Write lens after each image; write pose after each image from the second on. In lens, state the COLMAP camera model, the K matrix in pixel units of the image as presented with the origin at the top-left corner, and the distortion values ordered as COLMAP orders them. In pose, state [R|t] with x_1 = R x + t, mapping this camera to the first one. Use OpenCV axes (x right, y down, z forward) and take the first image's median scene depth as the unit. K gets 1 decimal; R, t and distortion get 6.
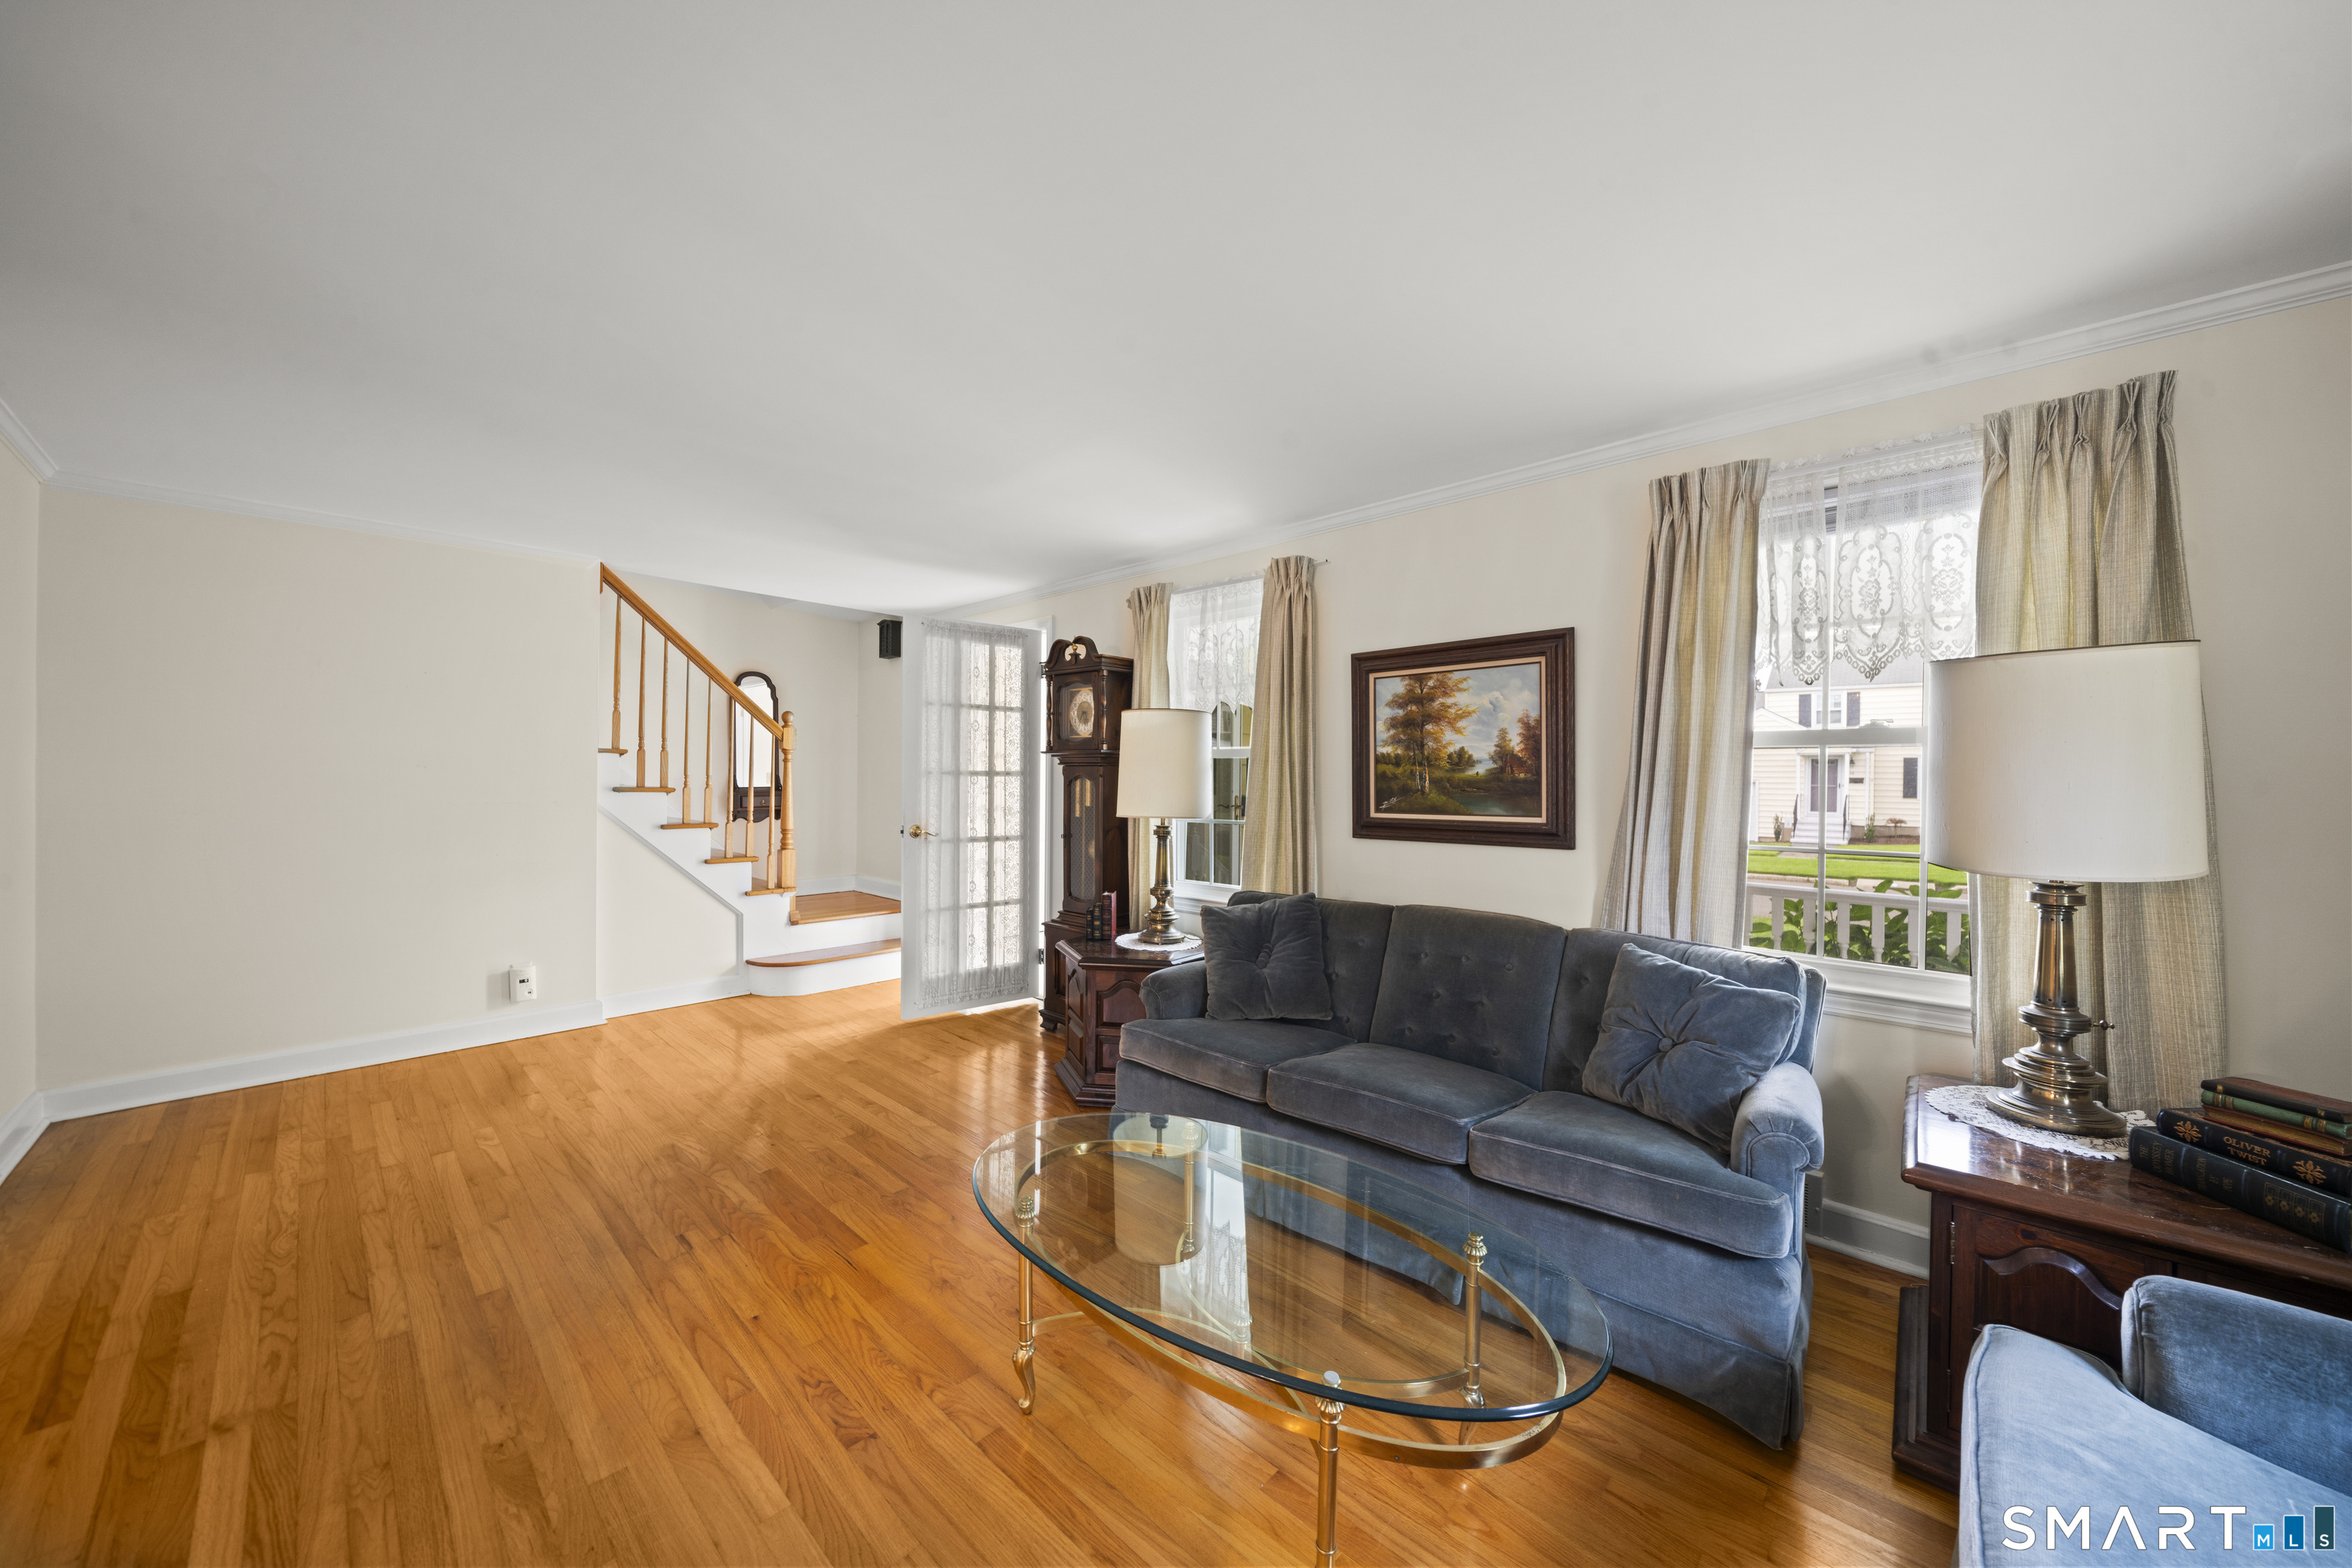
lens RADIAL K [[818.6, 0, 1178.5], [0, 818.6, 782.3], [0, 0, 1]] dist [-0.006232, 0.000007]
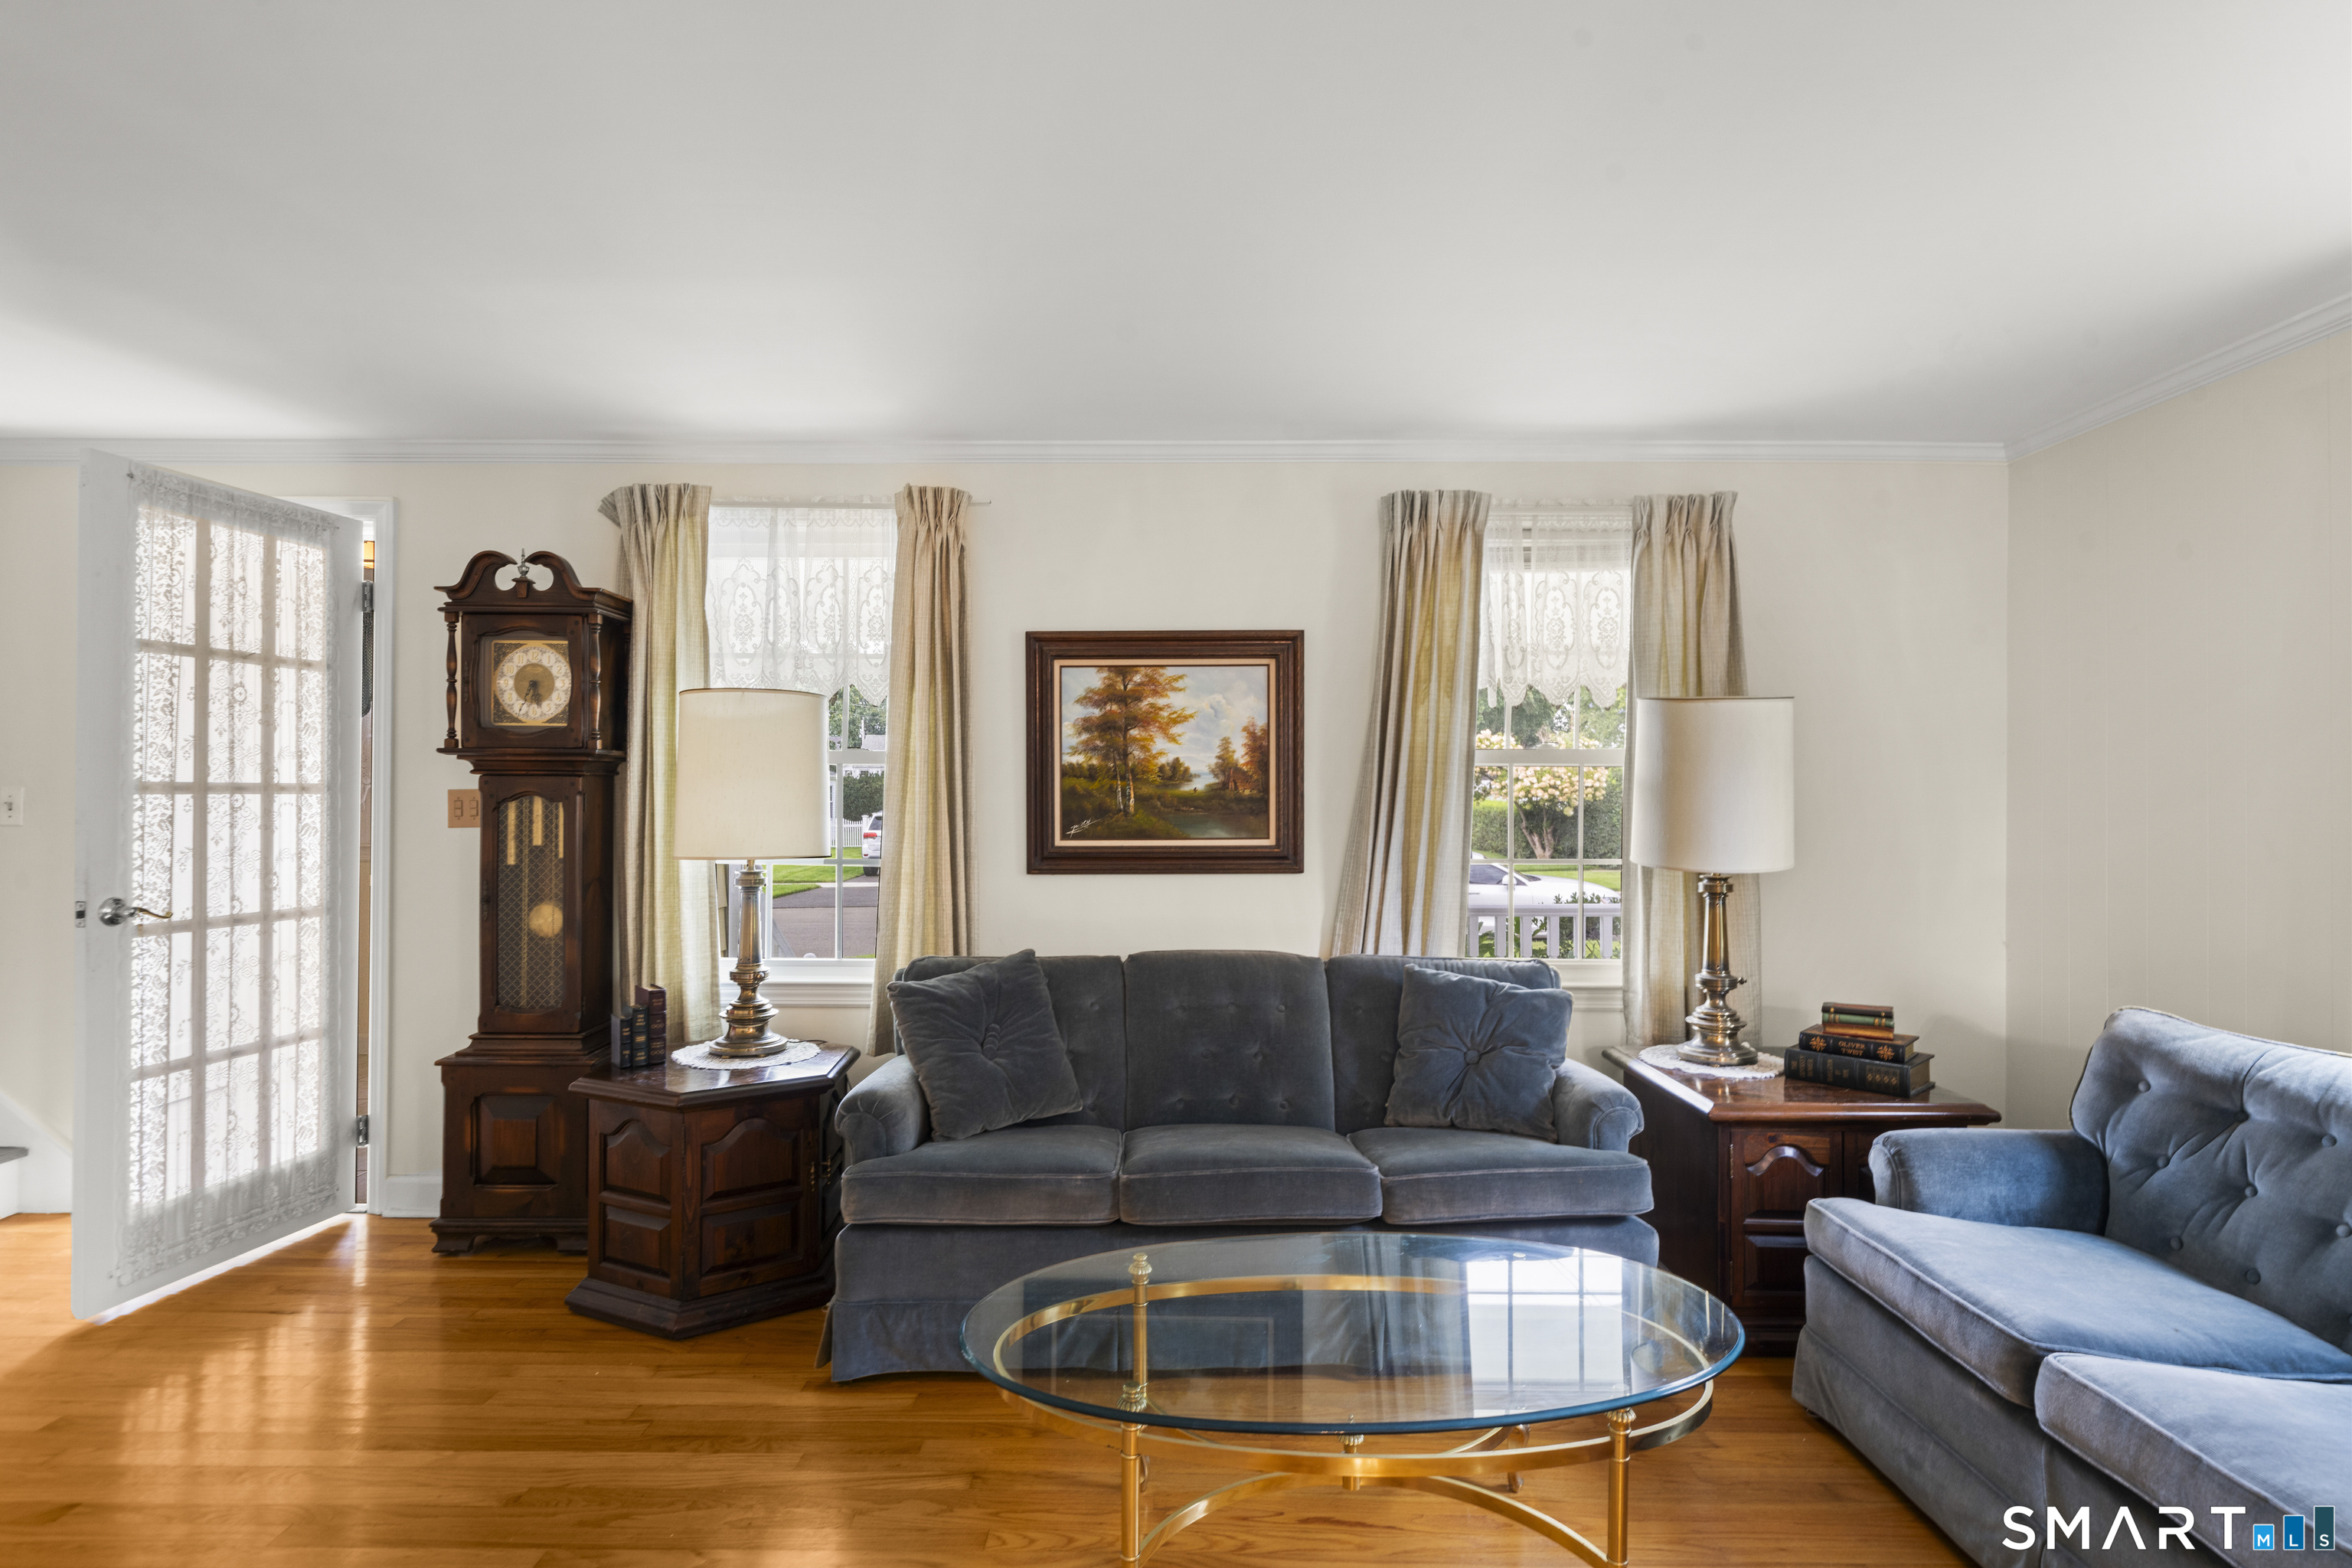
lens RADIAL K [[1196.0, 0, 1173.4], [0, 1196.0, 783.1], [0, 0, 1]] dist [-0.000672, -0.001089]
pose [[0.735187, -0.000230, 0.677865, -0.490173], [0.006055, 0.999962, -0.006228, -0.009708], [-0.677838, 0.008683, 0.735160, 0.106960]]
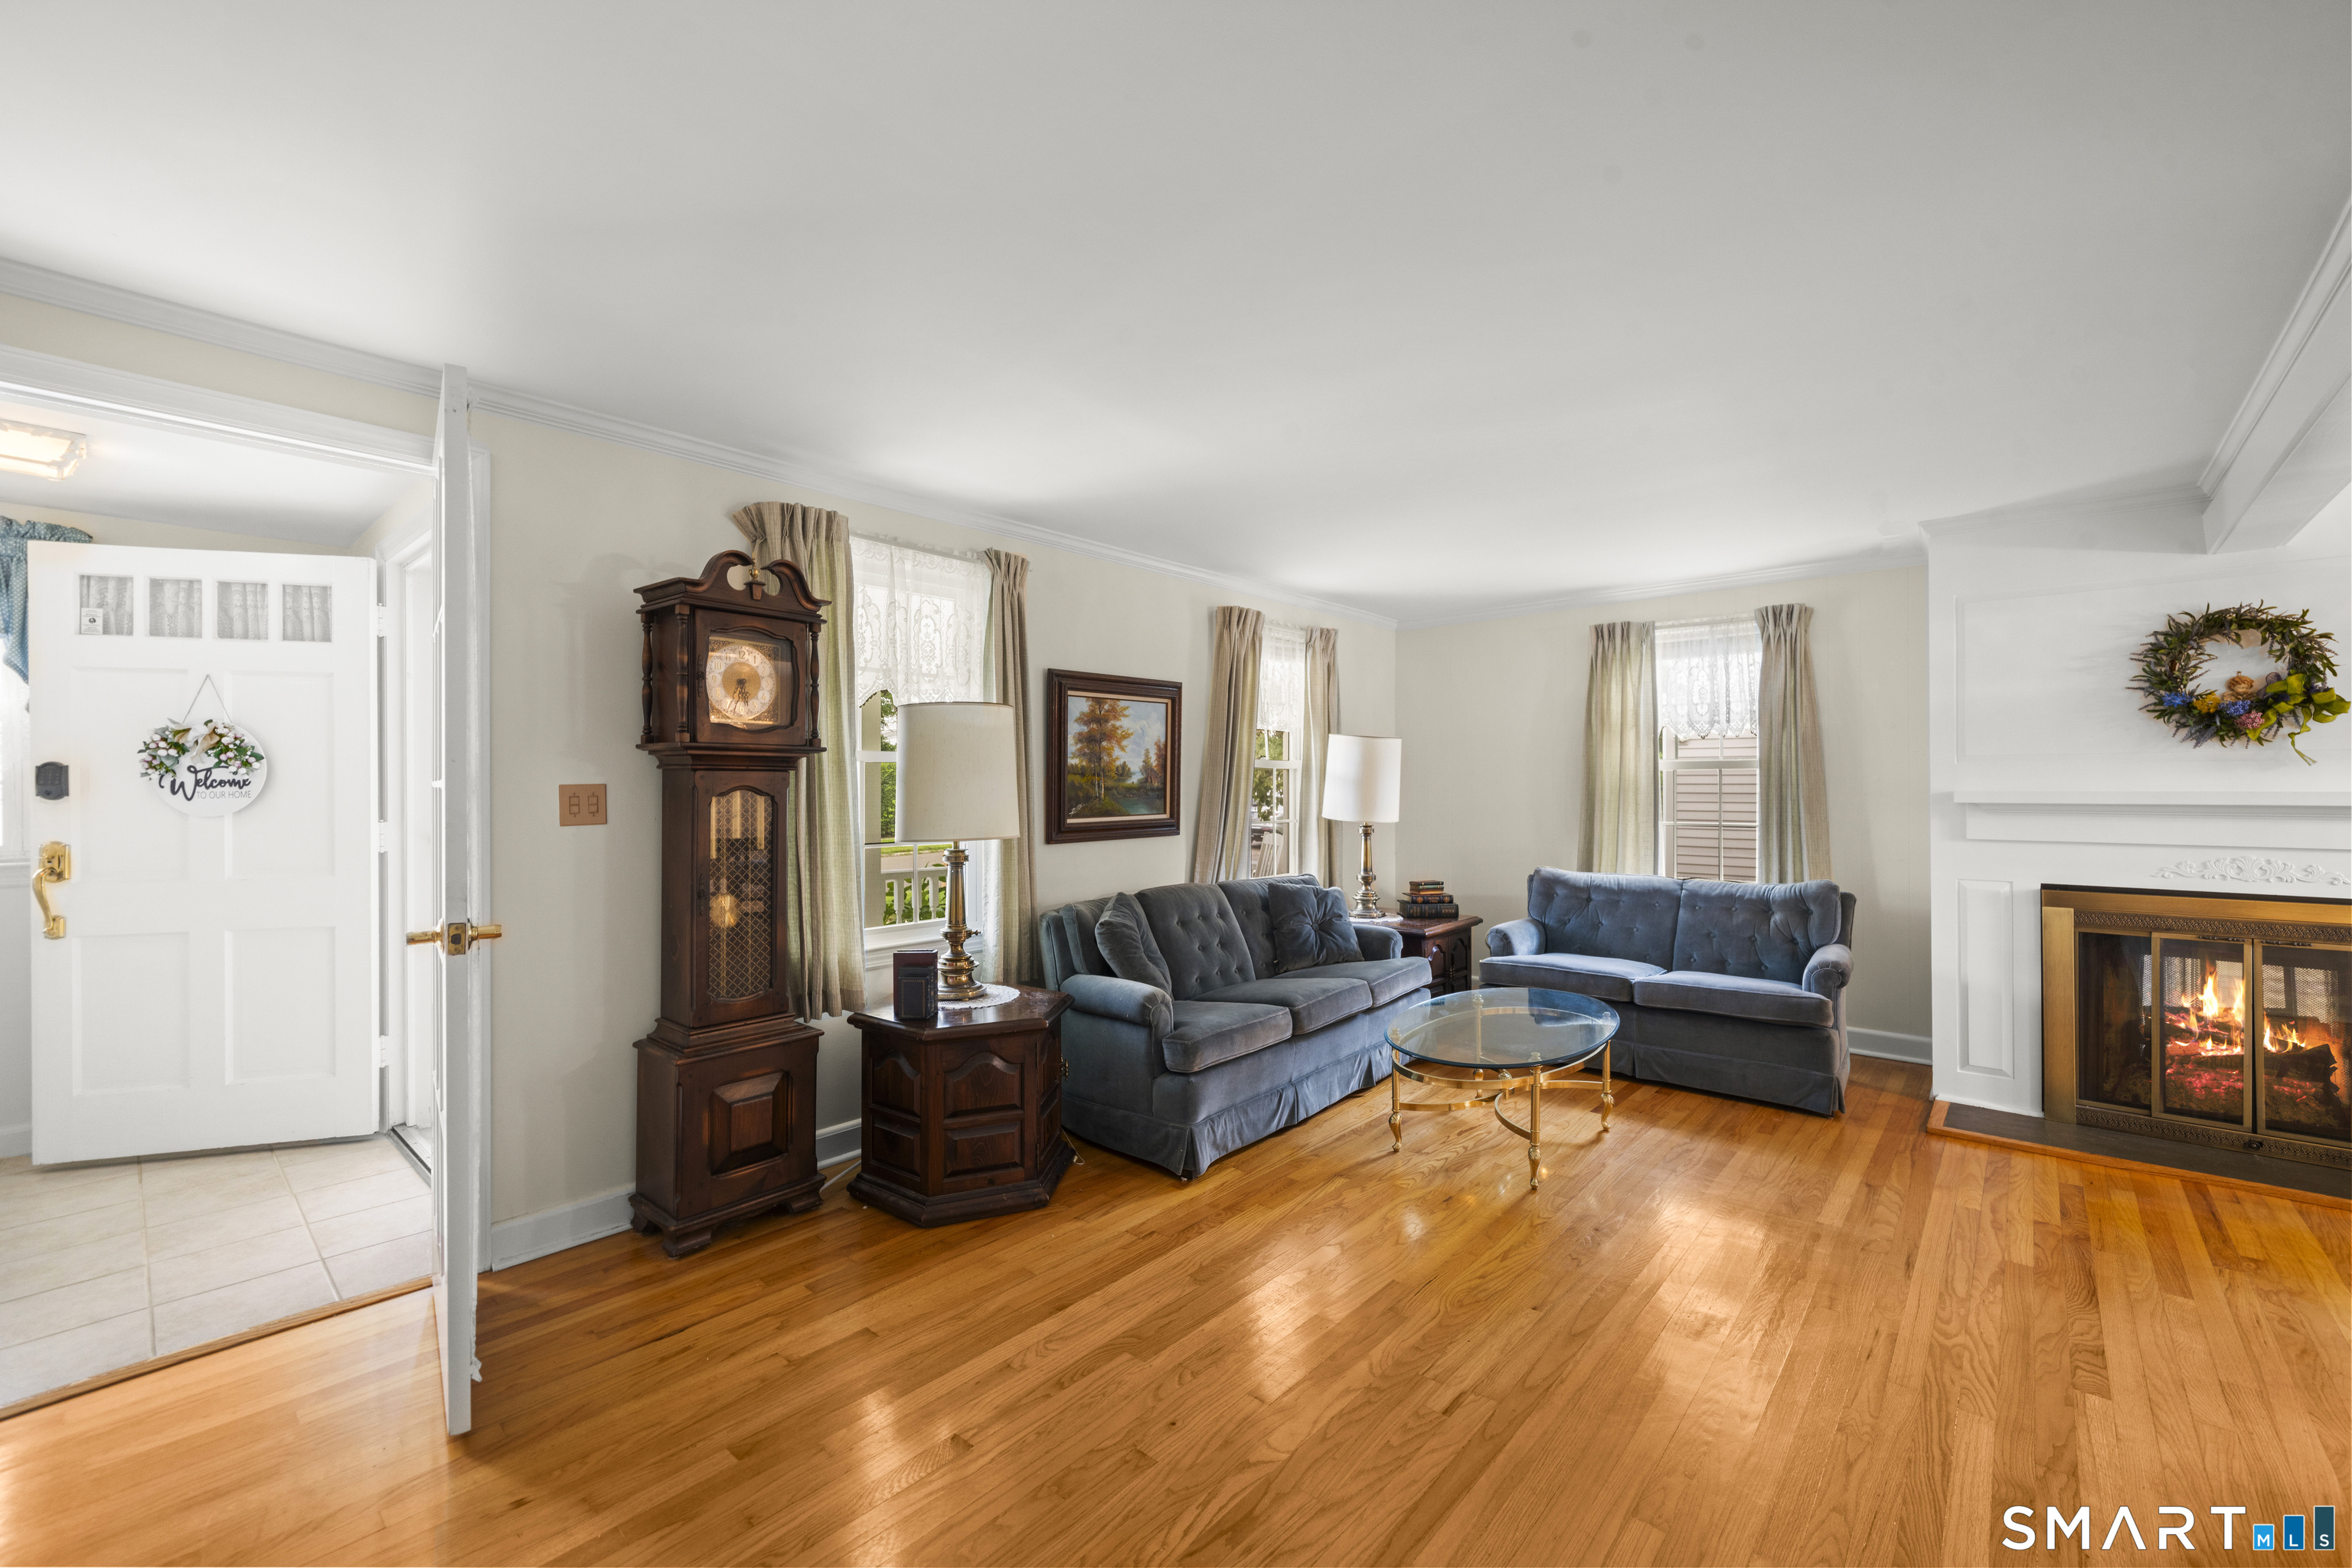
lens RADIAL K [[955.1, 0, 1175.5], [0, 955.1, 784.4], [0, 0, 1]] dist [-0.004075, 0.000403]
pose [[-0.022699, -0.006637, 0.999720, -1.129262], [0.007700, 0.999947, 0.006813, -0.017595], [-0.999713, 0.007852, -0.022647, 0.969719]]
